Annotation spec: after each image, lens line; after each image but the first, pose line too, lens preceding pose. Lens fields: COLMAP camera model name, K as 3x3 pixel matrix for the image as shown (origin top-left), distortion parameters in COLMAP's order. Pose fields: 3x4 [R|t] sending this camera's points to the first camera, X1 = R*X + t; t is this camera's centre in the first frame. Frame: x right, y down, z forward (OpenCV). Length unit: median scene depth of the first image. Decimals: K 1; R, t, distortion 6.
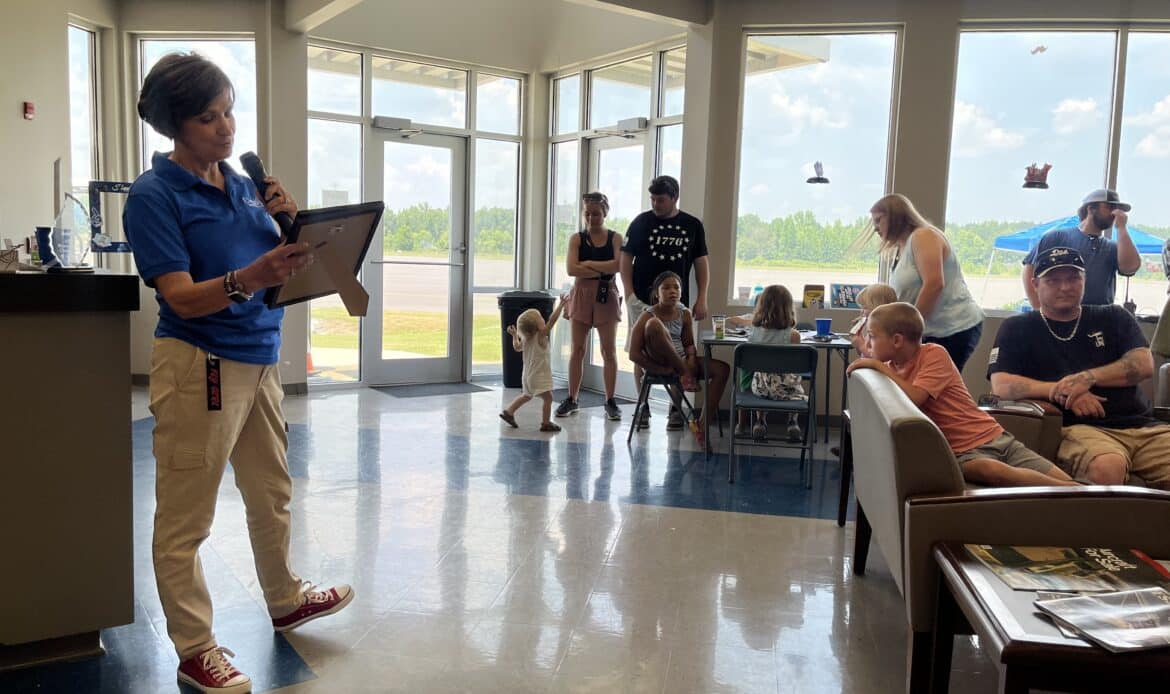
lens RADIAL K [[889.3, 0, 585.0], [0, 889.3, 347.0], [0, 0, 1]] dist [0.065372, -0.071464]
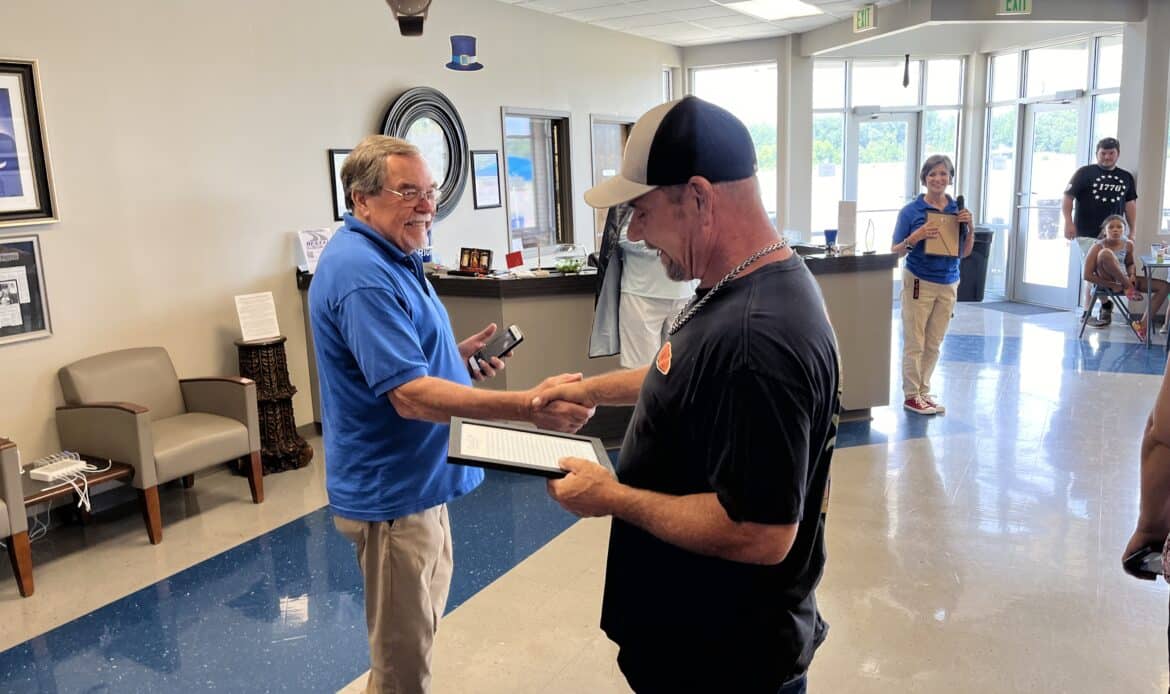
lens RADIAL K [[894.5, 0, 589.6], [0, 894.5, 340.1], [0, 0, 1]] dist [0.084928, -0.105525]
pose [[0.941974, -0.005736, -0.335638, -0.148540], [0.033665, 0.996428, 0.077452, -0.019975], [0.333995, -0.084257, 0.938802, -0.452902]]
